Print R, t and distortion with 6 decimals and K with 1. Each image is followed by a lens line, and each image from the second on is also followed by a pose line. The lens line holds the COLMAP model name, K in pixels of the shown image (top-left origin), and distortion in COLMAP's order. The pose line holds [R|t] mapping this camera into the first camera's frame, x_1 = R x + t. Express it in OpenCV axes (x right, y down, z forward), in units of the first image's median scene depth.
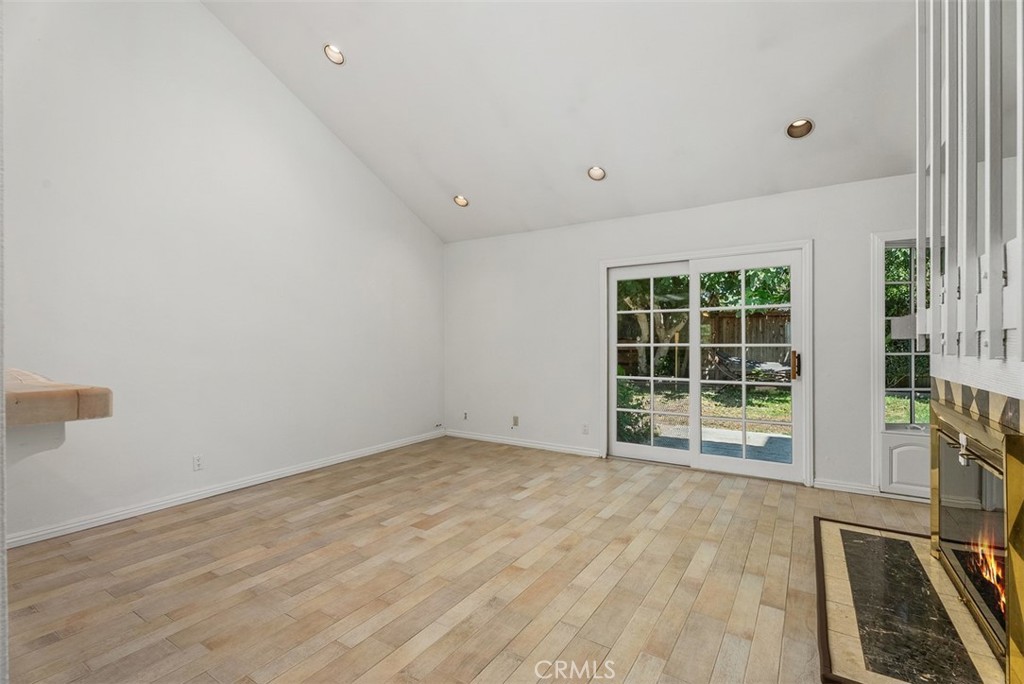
lens RADIAL K [[457.7, 0, 516.9], [0, 457.7, 342.4], [0, 0, 1]] dist [0.008957, 0.000387]
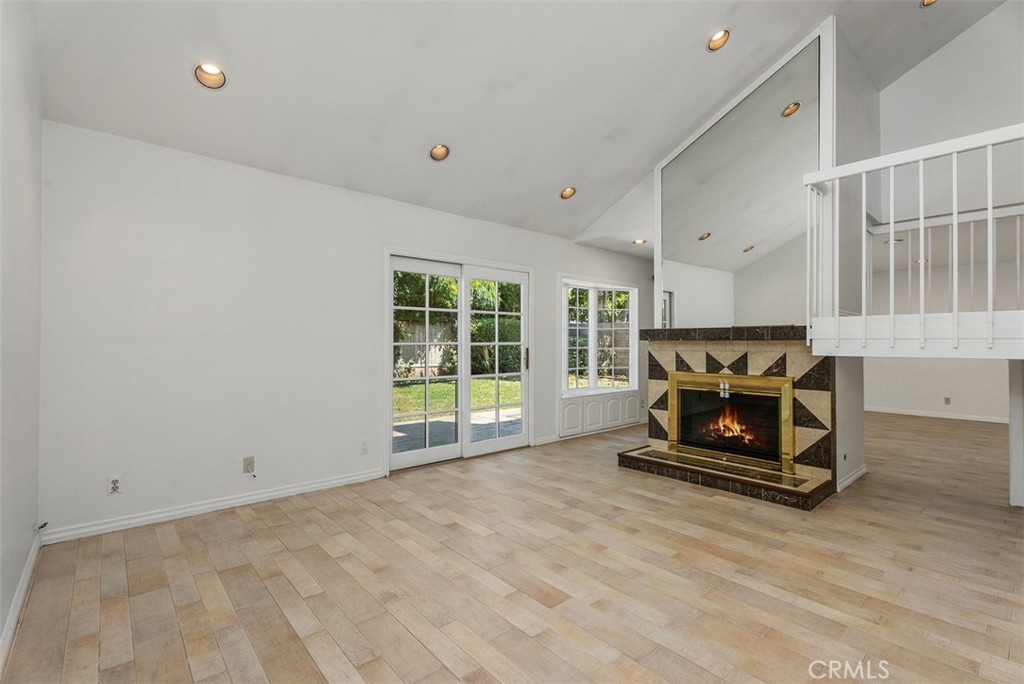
lens RADIAL K [[457.7, 0, 511.4], [0, 457.7, 339.5], [0, 0, 1]] dist [0.008957, 0.000387]
pose [[0.274352, 0.014295, 0.961523, -0.845354], [-0.009274, 0.999882, -0.012219, 0.012198], [-0.961585, -0.005565, 0.274452, 0.815533]]
